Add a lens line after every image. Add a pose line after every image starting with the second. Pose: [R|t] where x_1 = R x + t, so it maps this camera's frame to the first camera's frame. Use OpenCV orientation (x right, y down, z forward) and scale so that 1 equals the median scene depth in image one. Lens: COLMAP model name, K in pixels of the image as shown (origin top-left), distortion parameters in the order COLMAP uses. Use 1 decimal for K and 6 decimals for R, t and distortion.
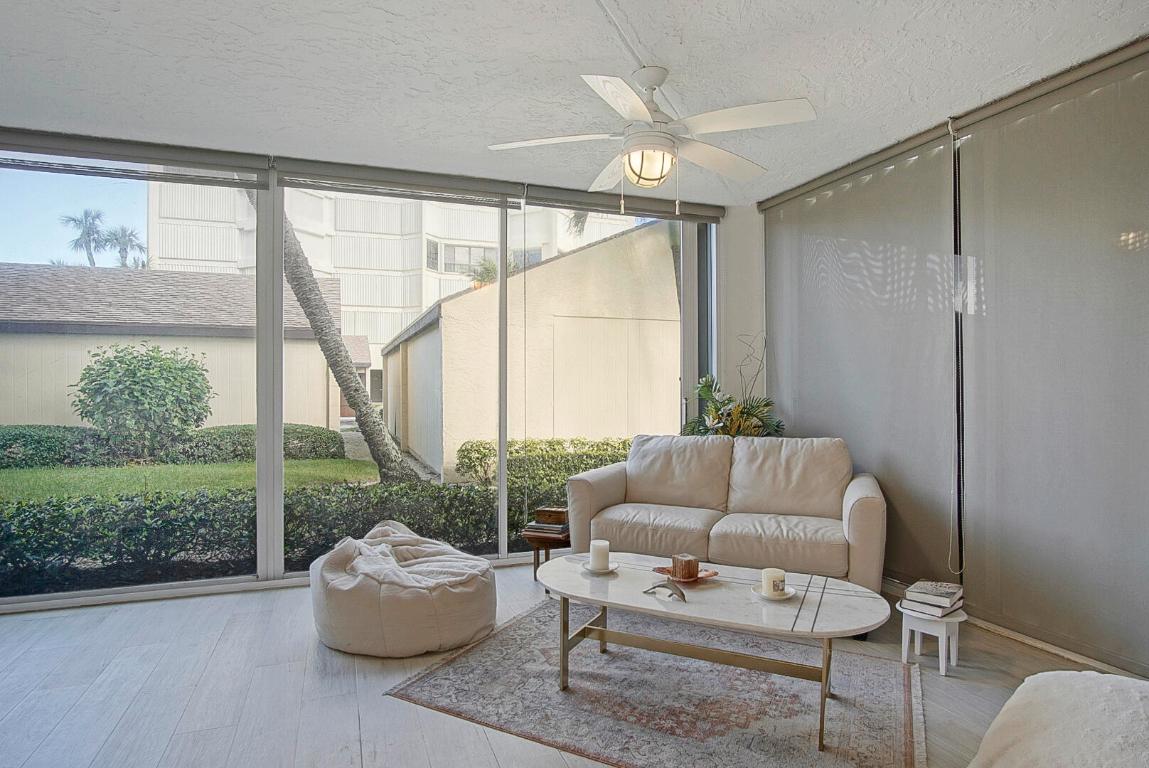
lens RADIAL K [[626.5, 0, 574.5], [0, 626.5, 384.0], [0, 0, 1]] dist [-0.026992, 0.000724]
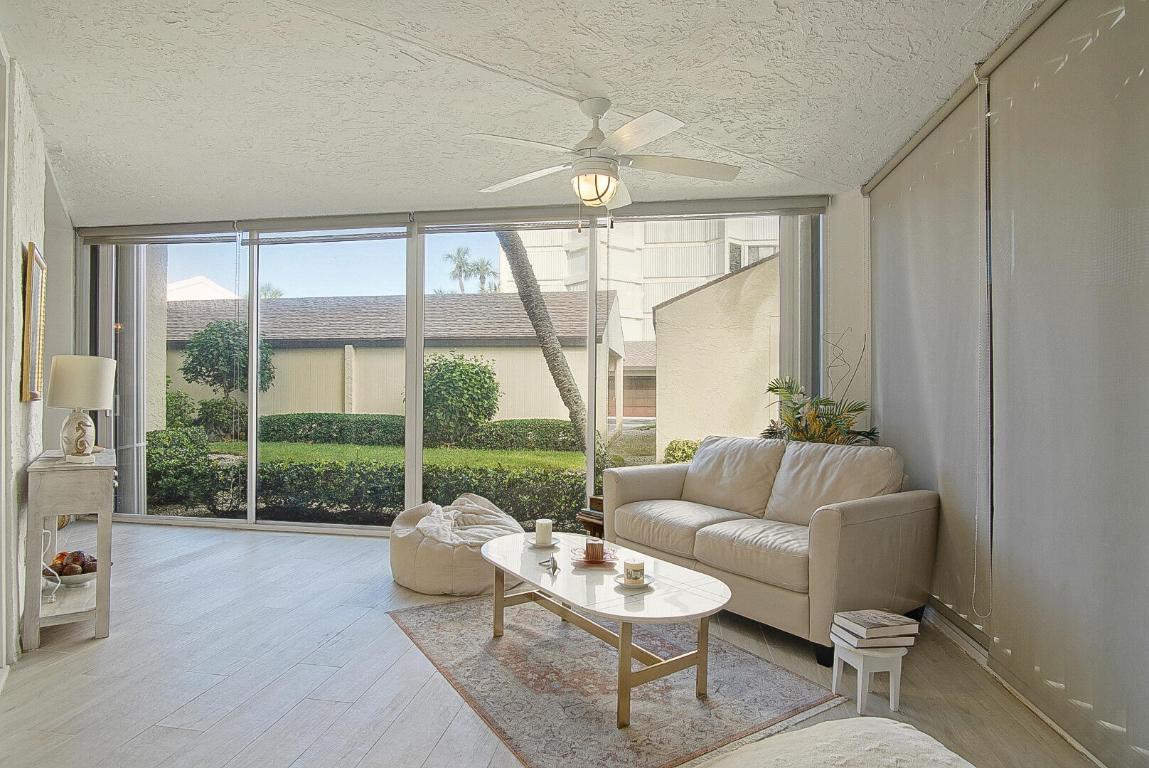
lens RADIAL K [[626.5, 0, 574.5], [0, 626.5, 384.0], [0, 0, 1]] dist [-0.026992, 0.000724]
pose [[0.867643, 0.003244, -0.497177, 0.432419], [-0.005454, 0.999981, -0.002993, 0.001959], [0.497158, 0.005308, 0.867644, 0.014222]]
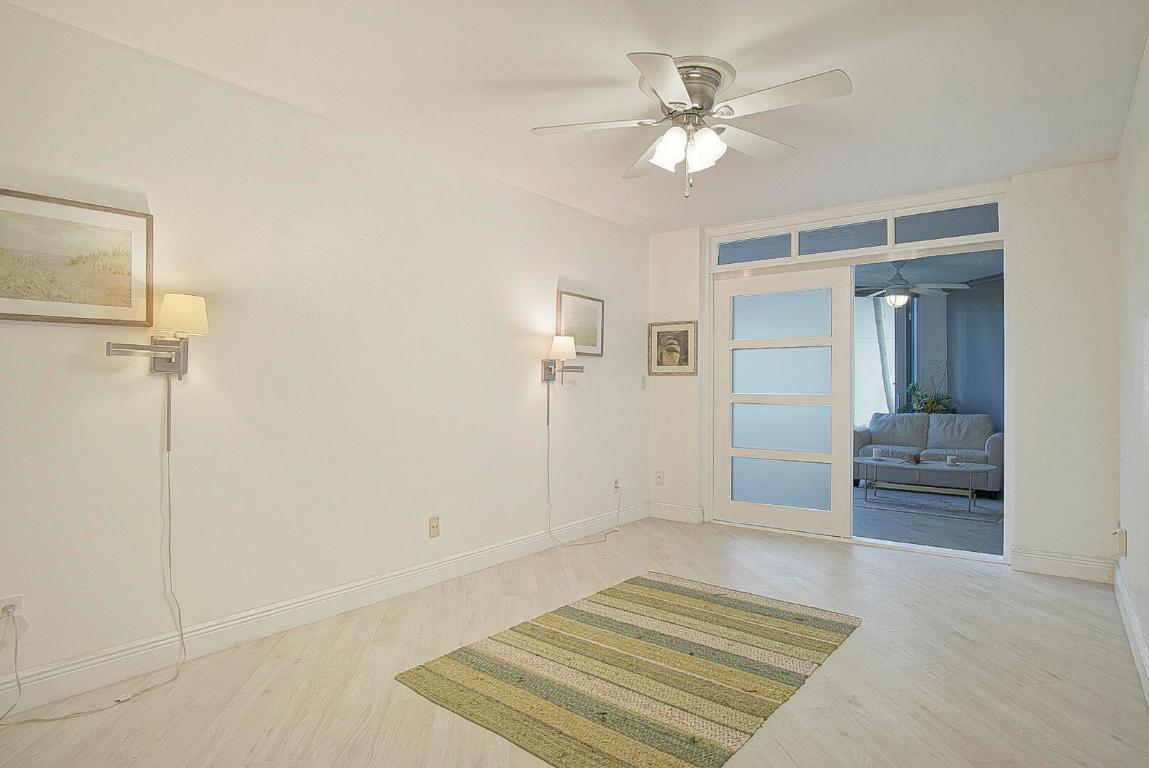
lens RADIAL K [[626.5, 0, 574.5], [0, 626.5, 384.0], [0, 0, 1]] dist [-0.026992, 0.000724]
pose [[0.971405, 0.004518, -0.237385, -0.363805], [-0.002817, 0.999968, 0.007504, -0.021064], [0.237411, -0.006621, 0.971387, -1.153242]]
